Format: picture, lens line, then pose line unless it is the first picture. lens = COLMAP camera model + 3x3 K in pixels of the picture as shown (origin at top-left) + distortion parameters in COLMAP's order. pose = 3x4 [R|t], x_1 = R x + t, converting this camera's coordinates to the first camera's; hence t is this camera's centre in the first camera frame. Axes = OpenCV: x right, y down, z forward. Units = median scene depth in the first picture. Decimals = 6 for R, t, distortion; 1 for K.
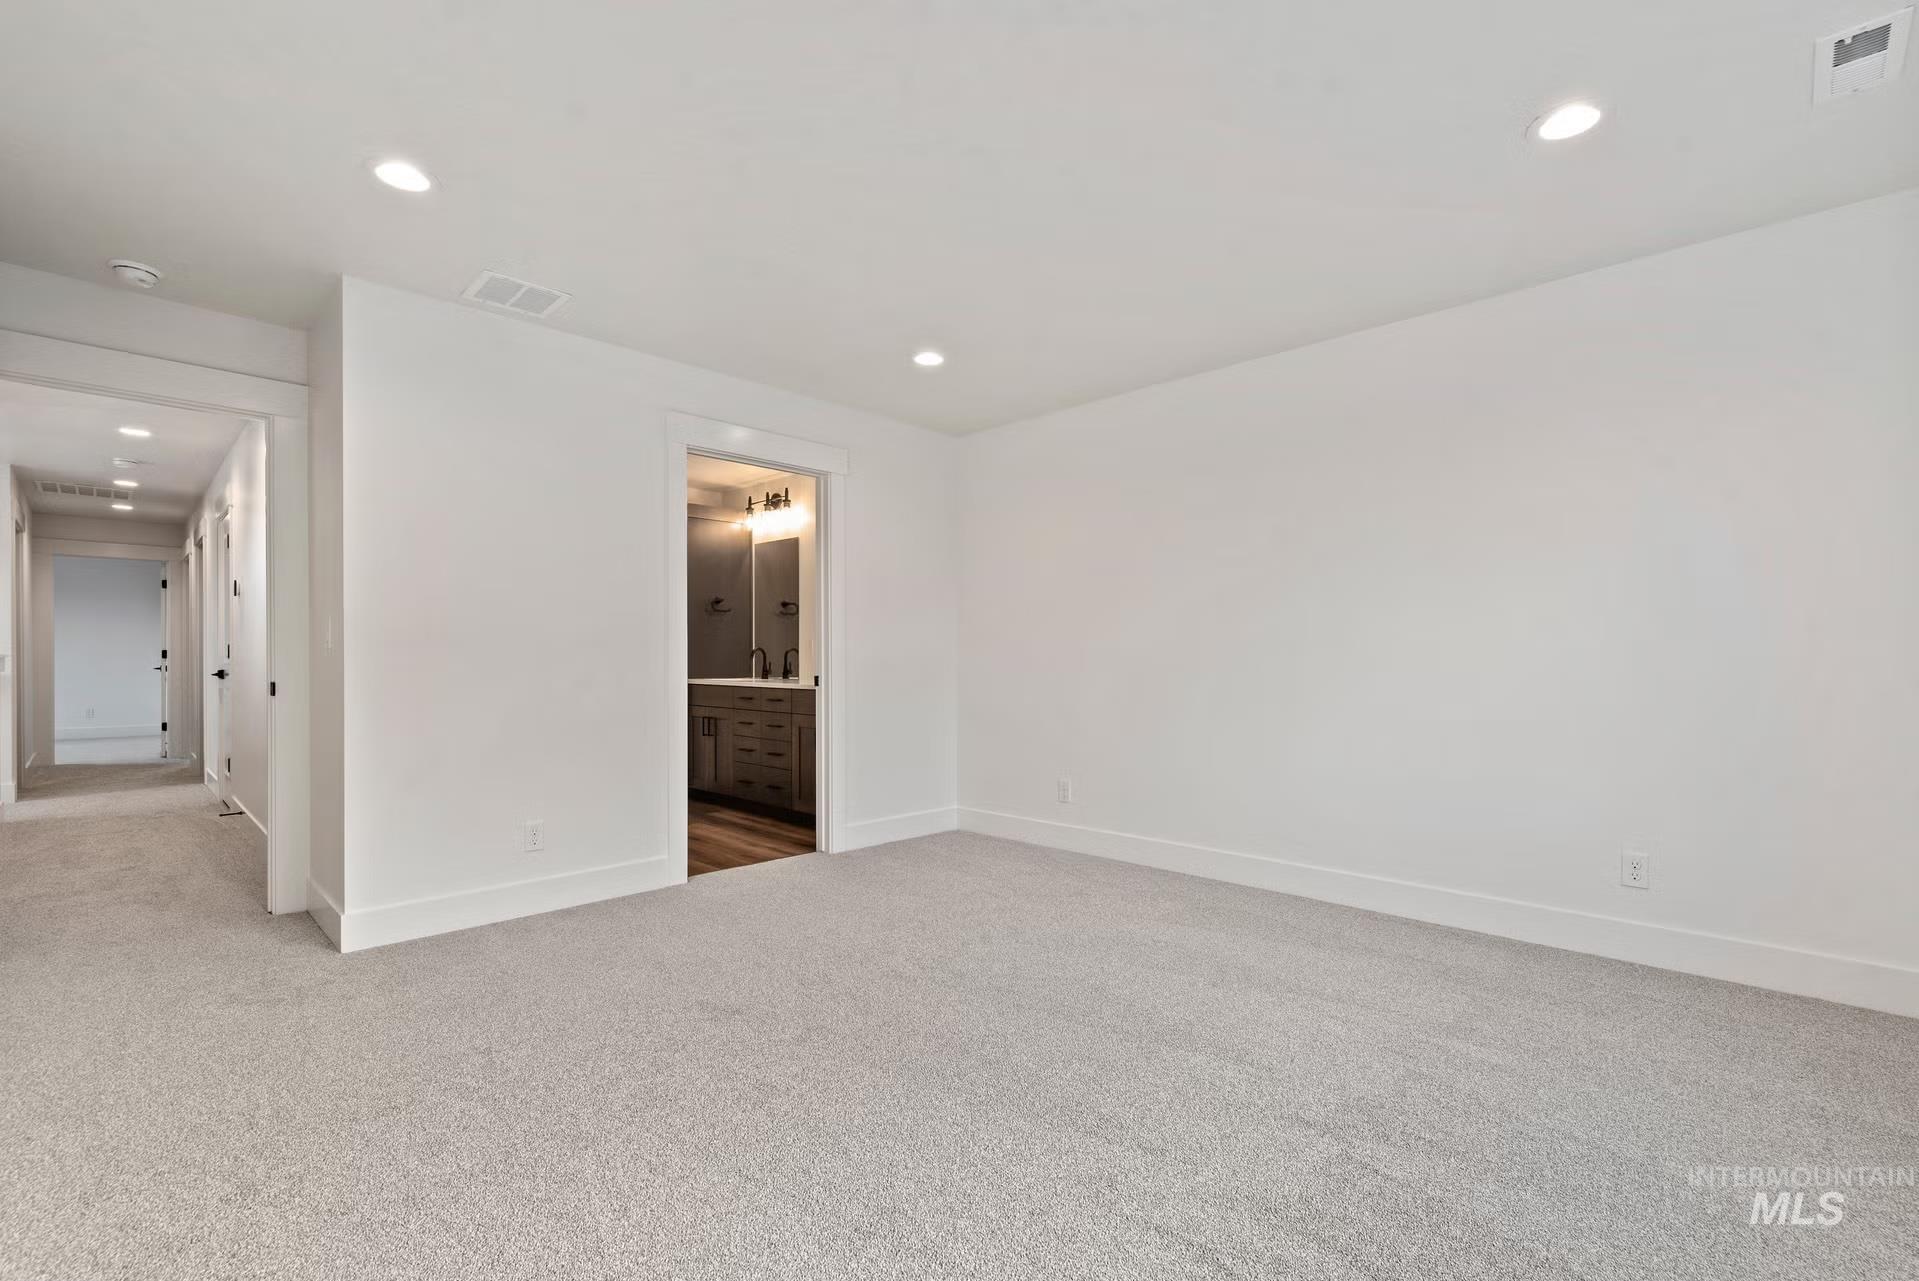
lens RADIAL K [[831.3, 0, 959.2], [0, 831.3, 647.7], [0, 0, 1]] dist [0.002749, 0.000263]
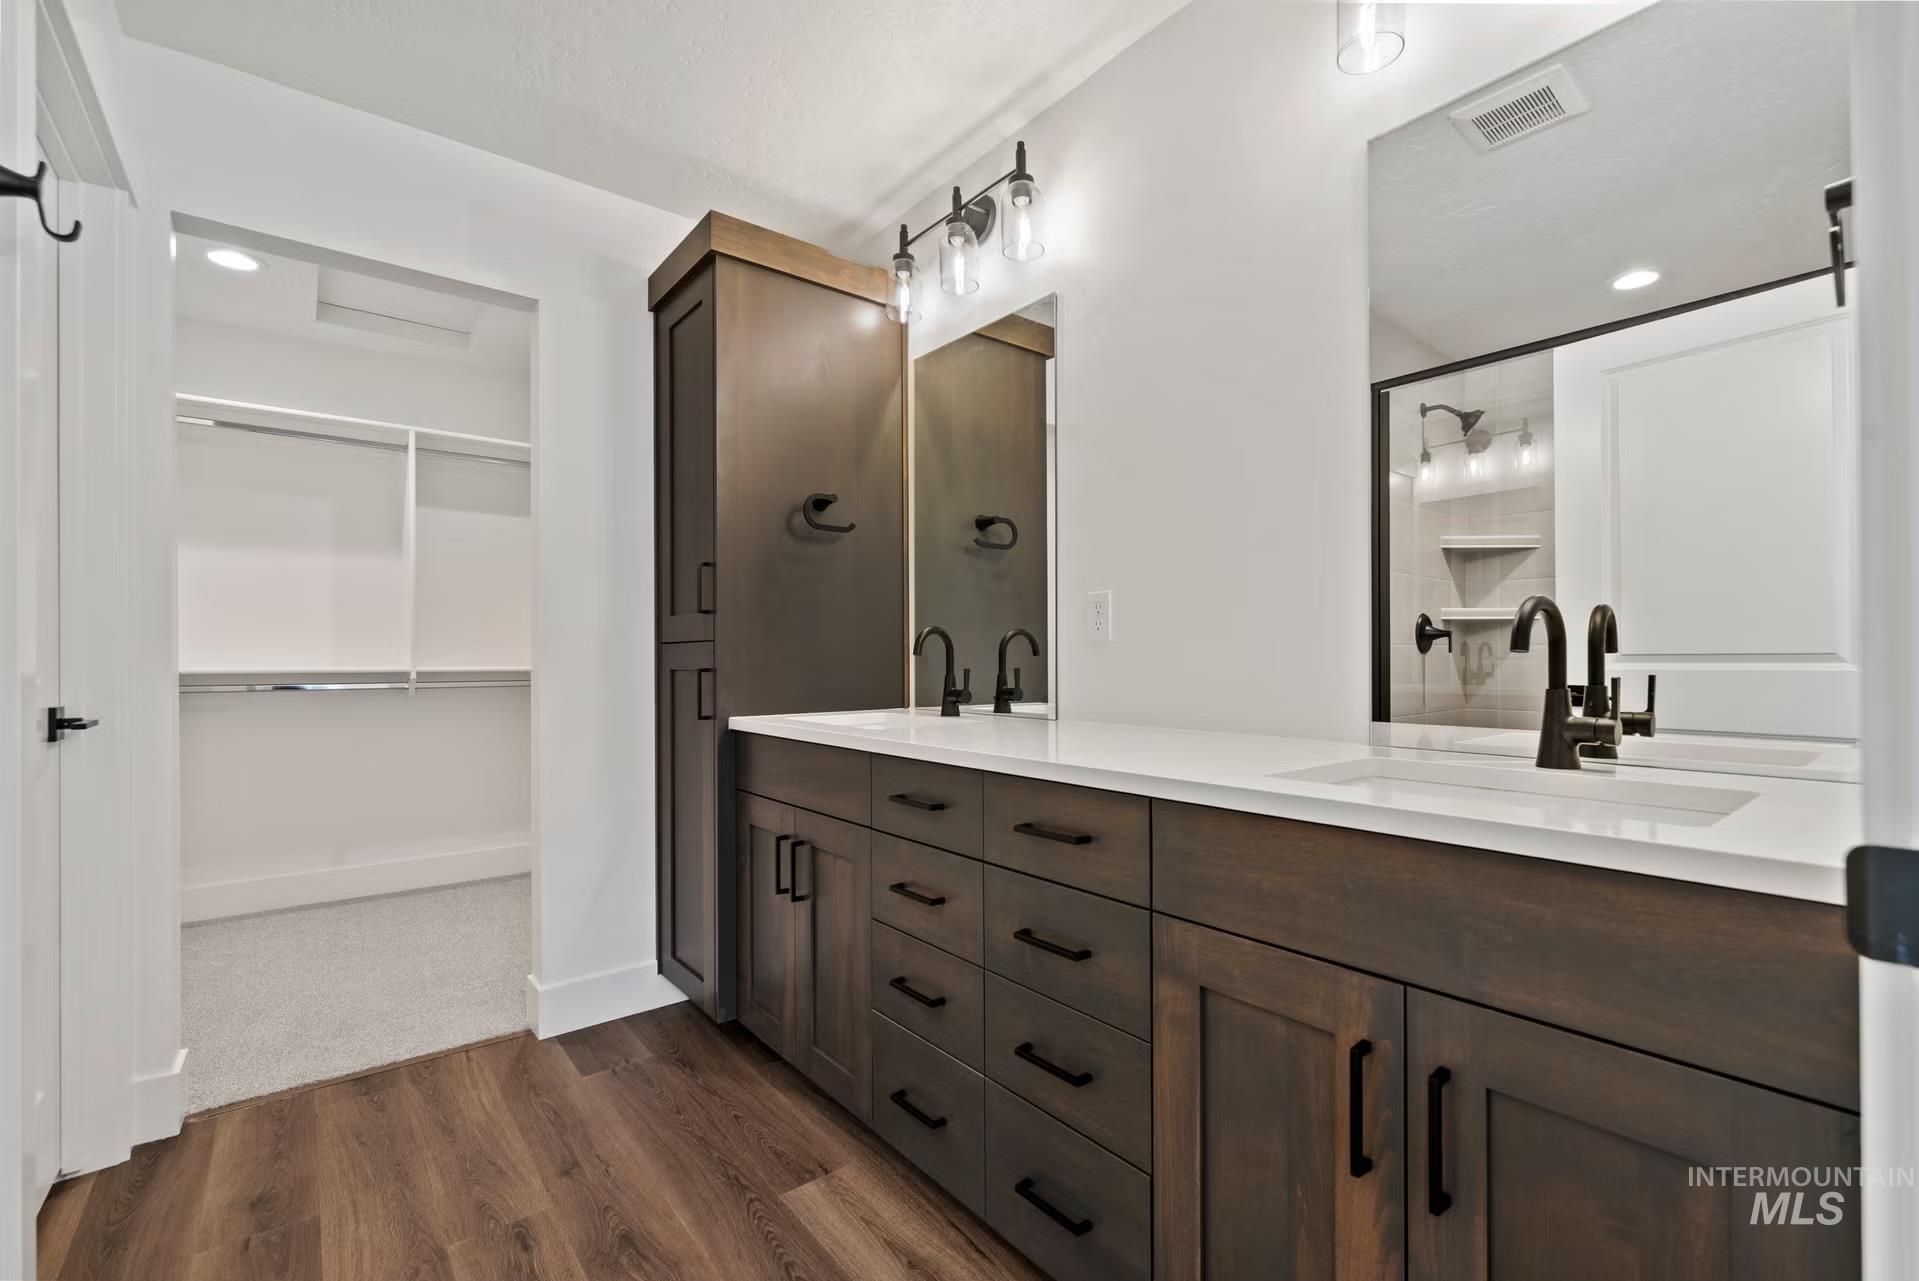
lens RADIAL K [[831.3, 0, 960.2], [0, 831.3, 647.7], [0, 0, 1]] dist [0.002749, 0.000263]
pose [[0.992262, -0.004032, -0.124093, -0.190758], [0.003354, 0.999978, -0.005676, 0.010941], [0.124113, 0.005216, 0.992254, 0.667037]]
